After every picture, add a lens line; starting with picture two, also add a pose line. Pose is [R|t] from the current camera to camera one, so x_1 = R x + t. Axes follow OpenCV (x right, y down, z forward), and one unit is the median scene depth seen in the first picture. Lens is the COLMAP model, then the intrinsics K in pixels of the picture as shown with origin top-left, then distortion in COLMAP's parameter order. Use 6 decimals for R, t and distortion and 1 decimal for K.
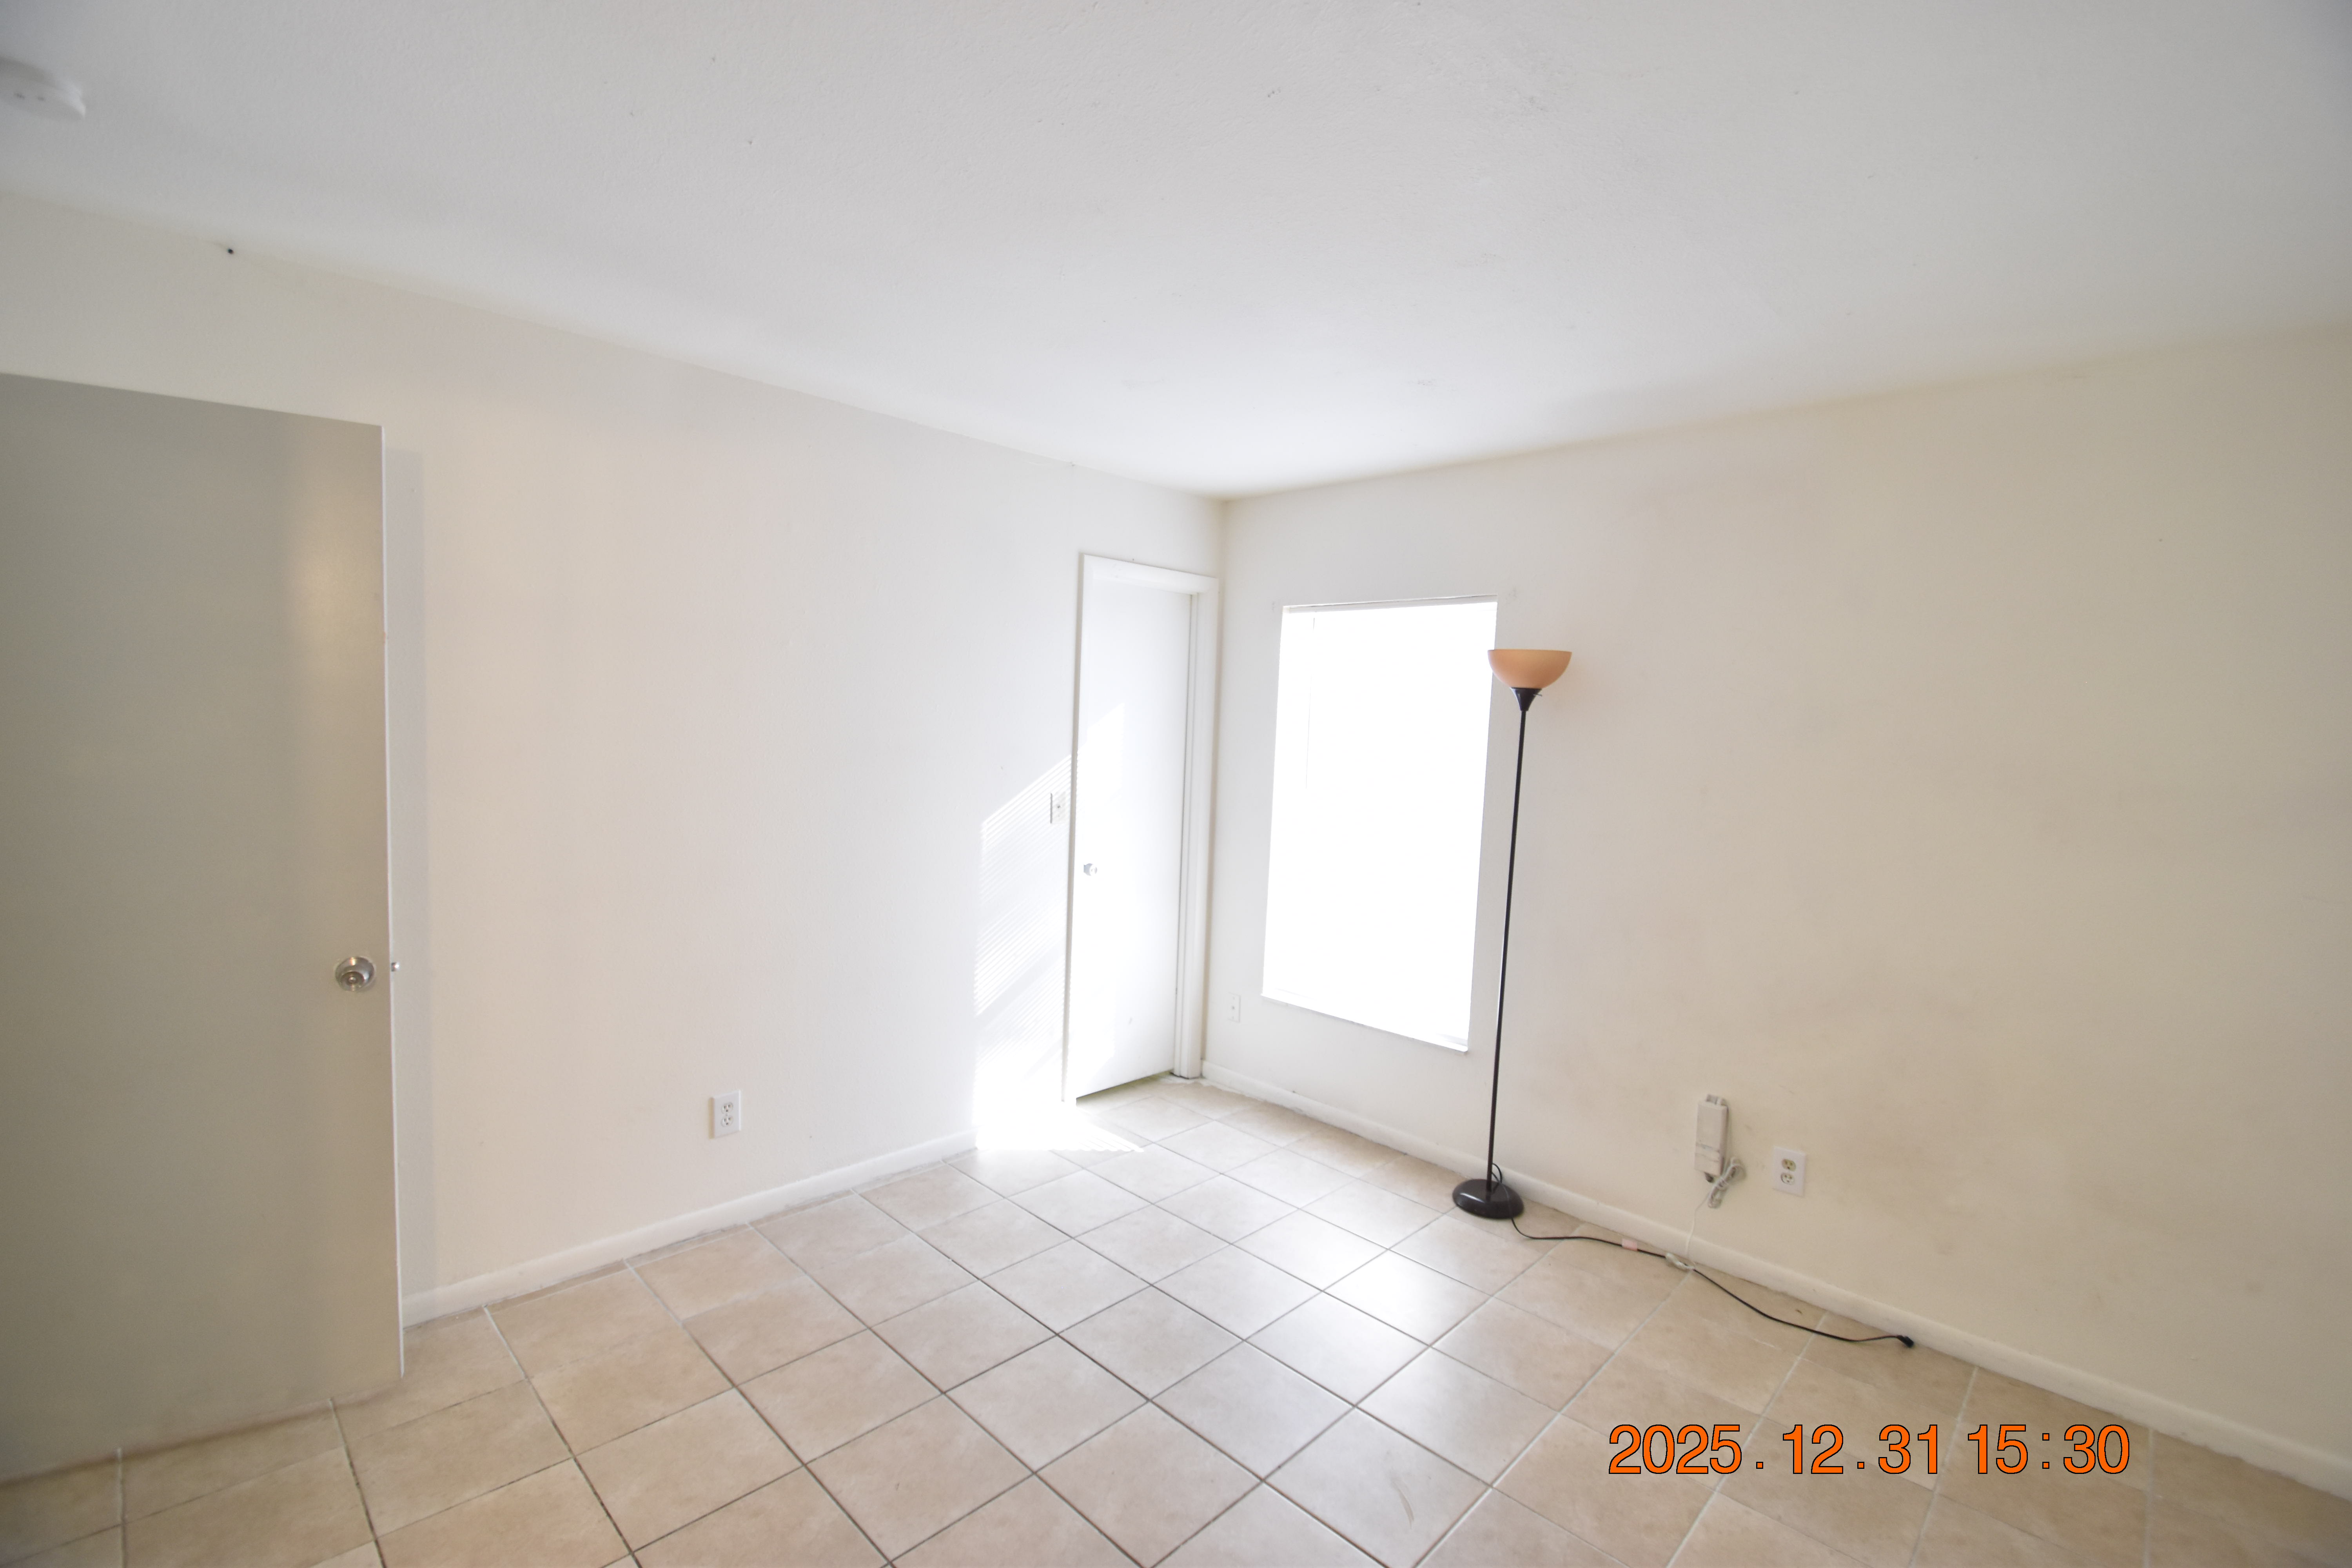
lens RADIAL K [[1033.1, 0, 1181.9], [0, 1033.1, 787.7], [0, 0, 1]] dist [0.008839, -0.010635]
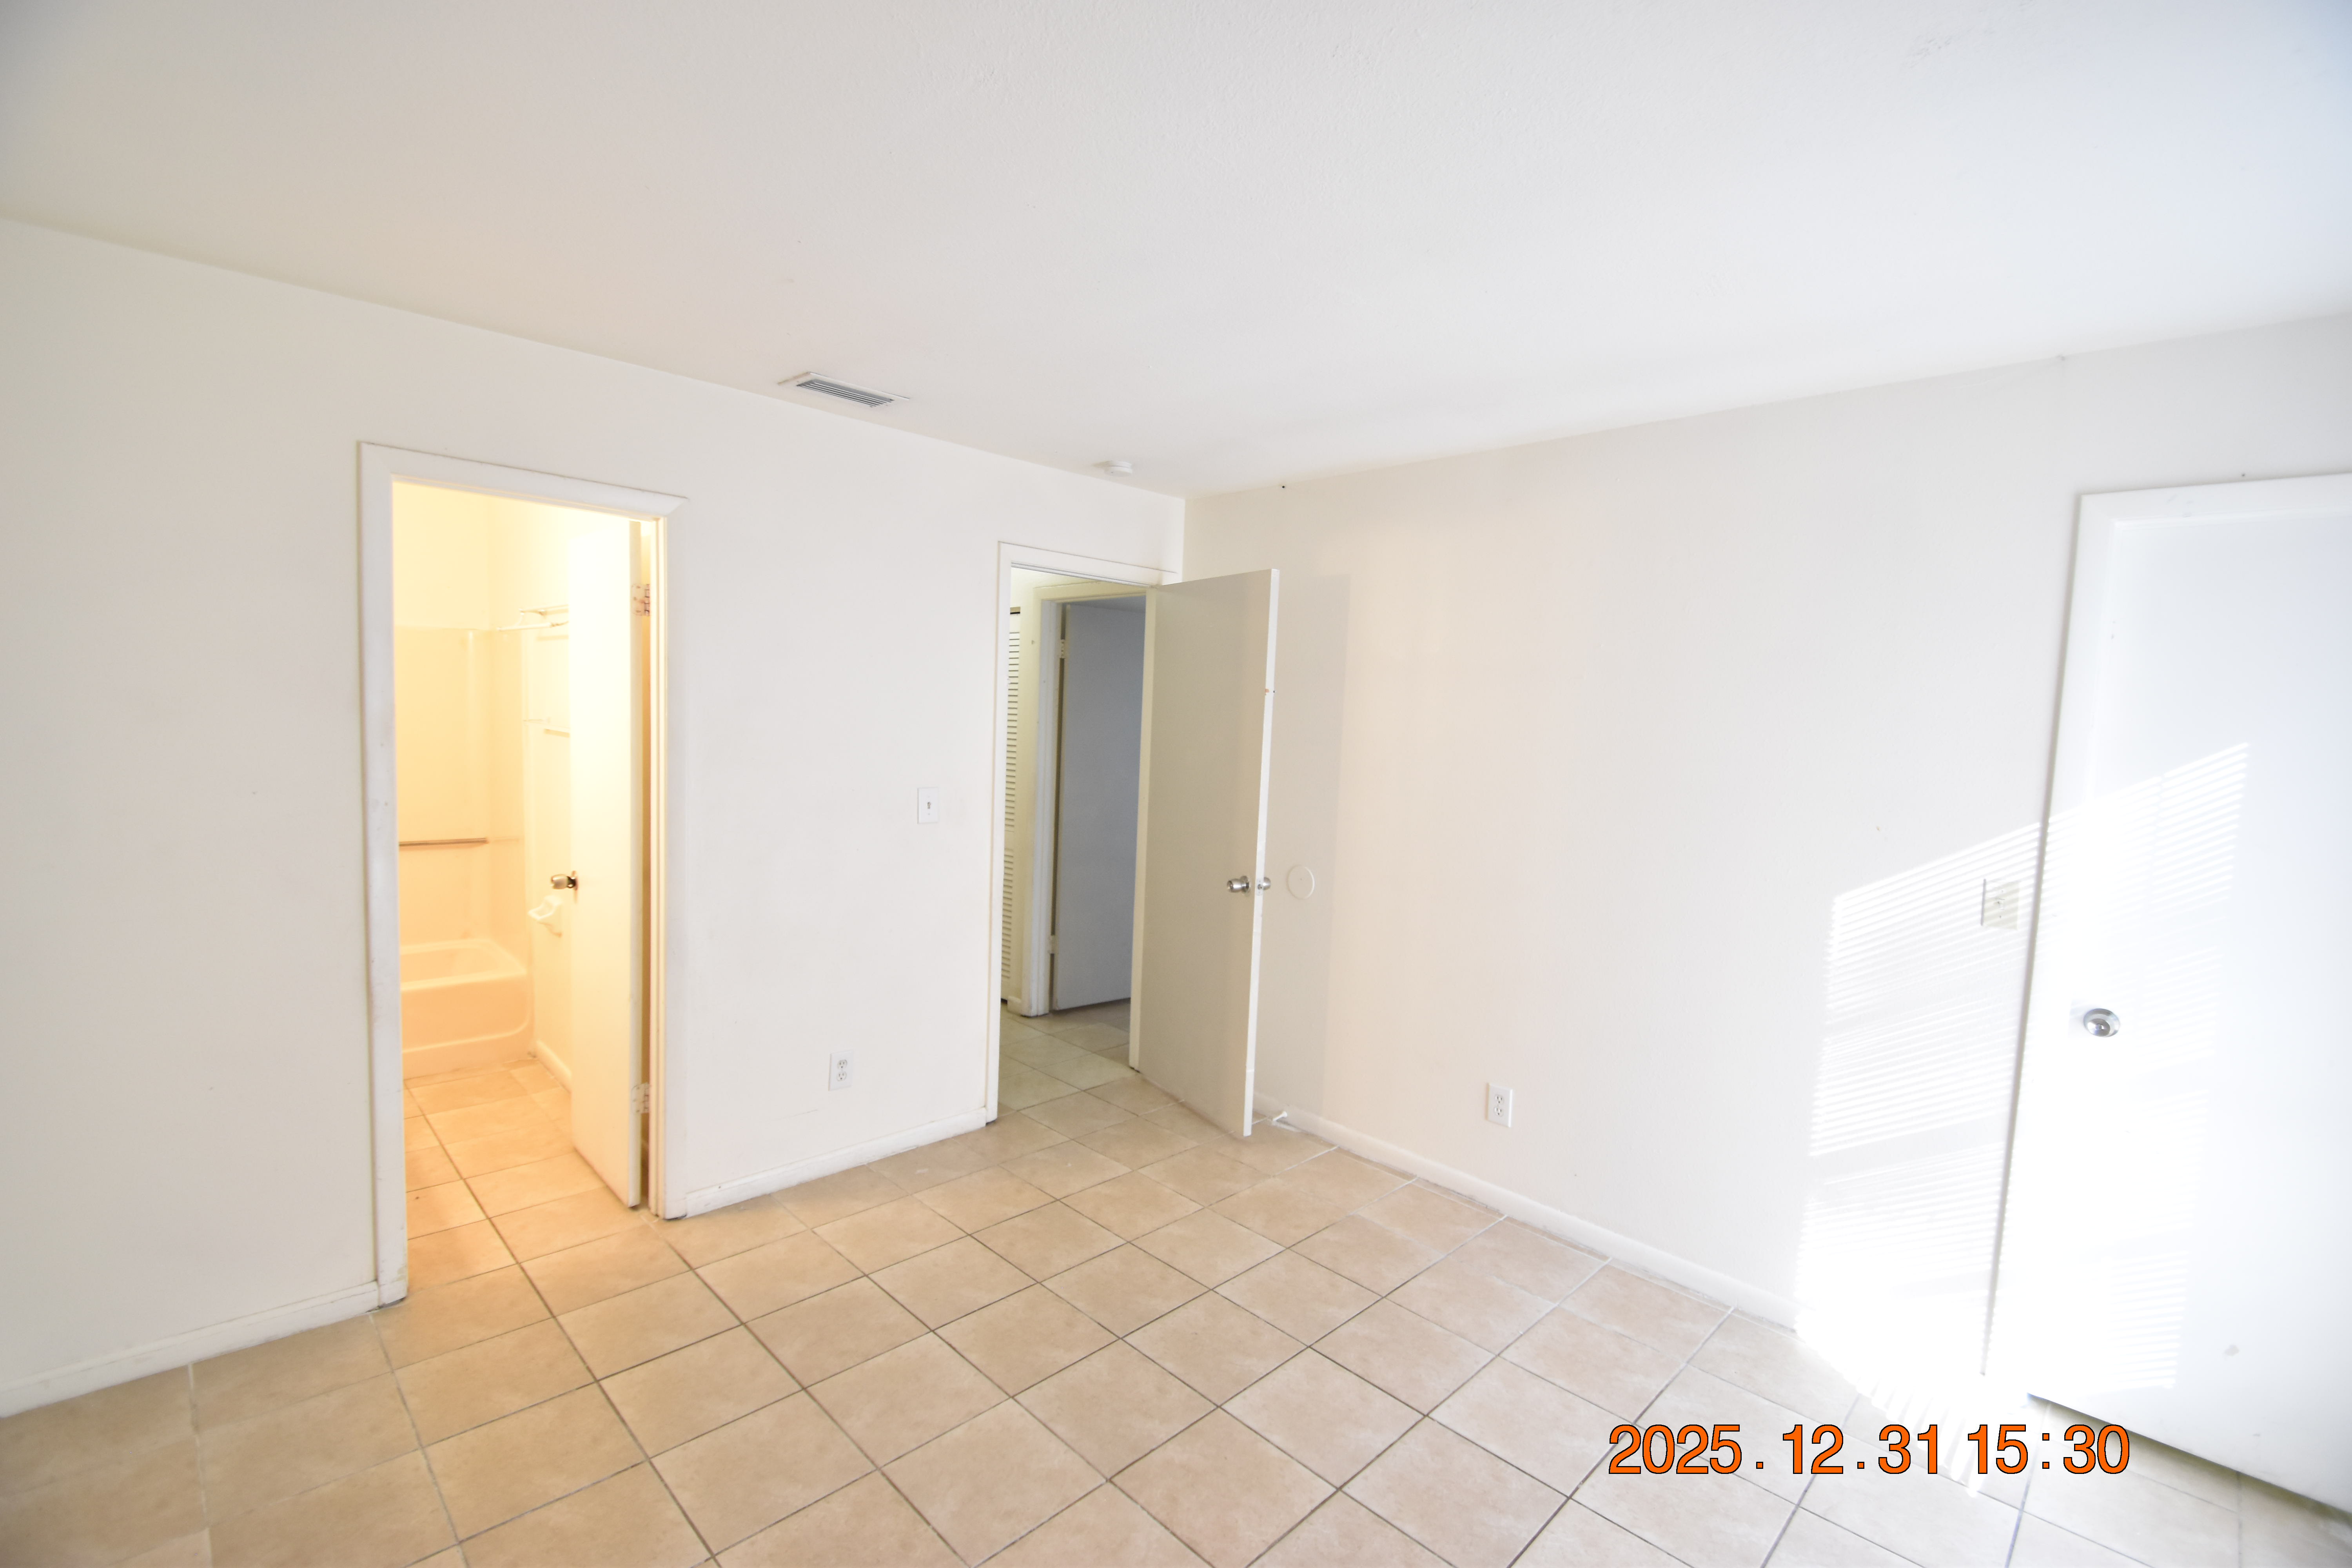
lens RADIAL K [[1033.1, 0, 1176.2], [0, 1033.1, 781.4], [0, 0, 1]] dist [0.008839, -0.010635]
pose [[-0.029467, 0.016084, -0.999436, 0.708537], [-0.112057, 0.993515, 0.019293, -0.014595], [0.993265, 0.112562, -0.027474, 0.674246]]
